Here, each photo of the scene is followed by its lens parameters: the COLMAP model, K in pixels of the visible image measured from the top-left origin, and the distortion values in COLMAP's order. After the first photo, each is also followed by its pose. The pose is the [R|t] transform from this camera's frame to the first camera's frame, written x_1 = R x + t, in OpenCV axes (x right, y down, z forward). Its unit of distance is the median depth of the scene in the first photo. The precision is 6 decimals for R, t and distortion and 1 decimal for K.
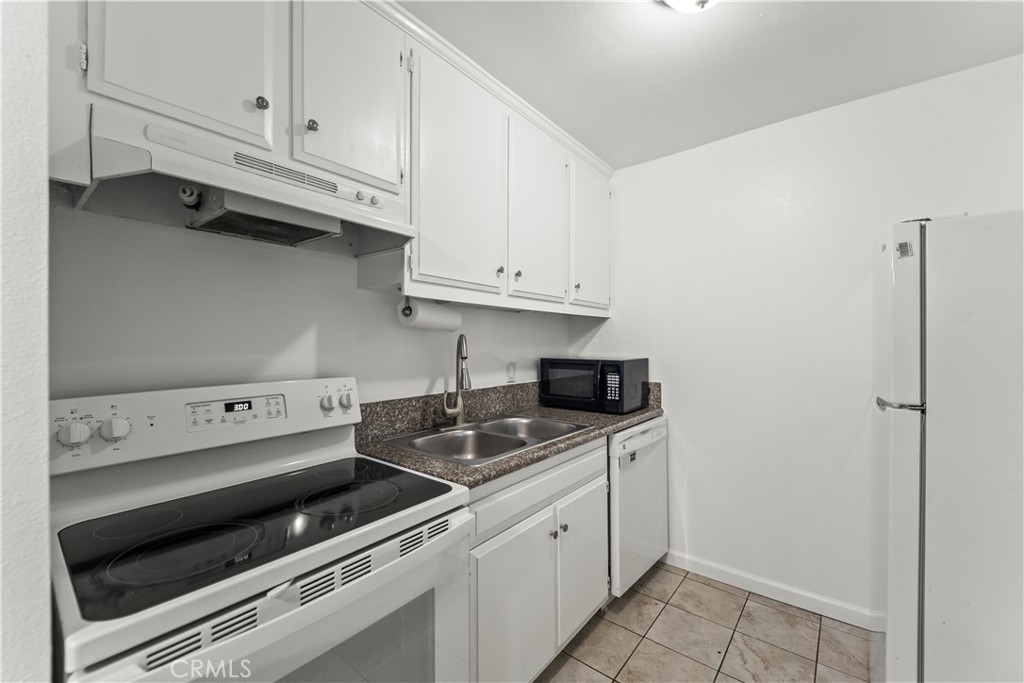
lens RADIAL K [[414.9, 0, 511.2], [0, 414.9, 343.5], [0, 0, 1]] dist [0.001713, -0.002125]
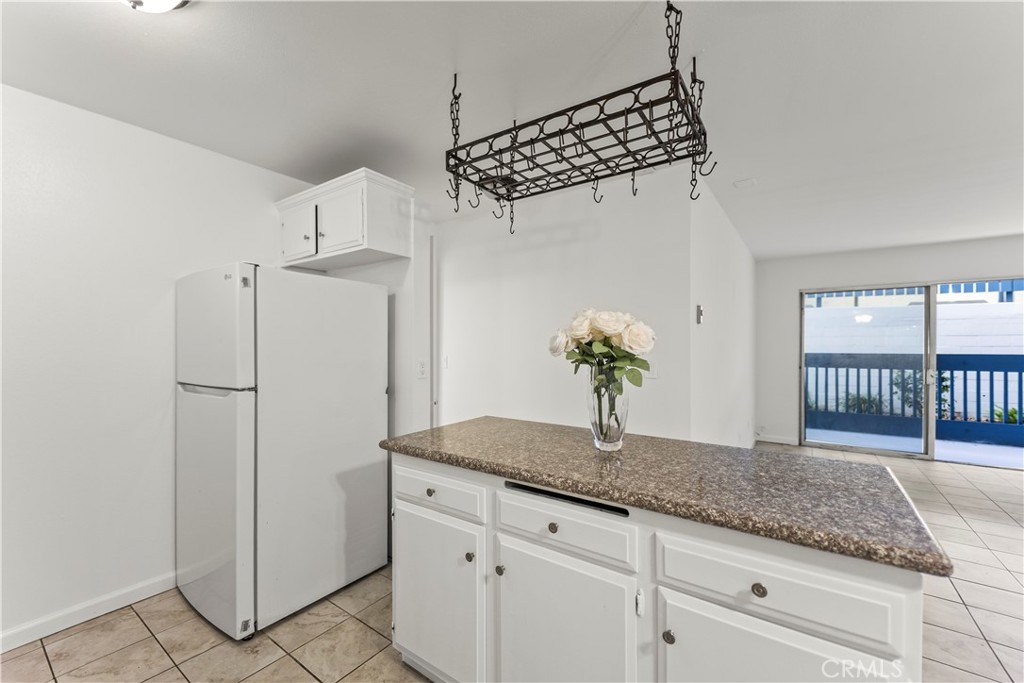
lens RADIAL K [[414.9, 0, 511.5], [0, 414.9, 342.9], [0, 0, 1]] dist [0.001713, -0.002125]
pose [[-0.052976, 0.007797, 0.998565, -0.426842], [0.000199, 0.999970, -0.007797, -0.000308], [-0.998596, -0.000215, -0.052976, 0.108701]]
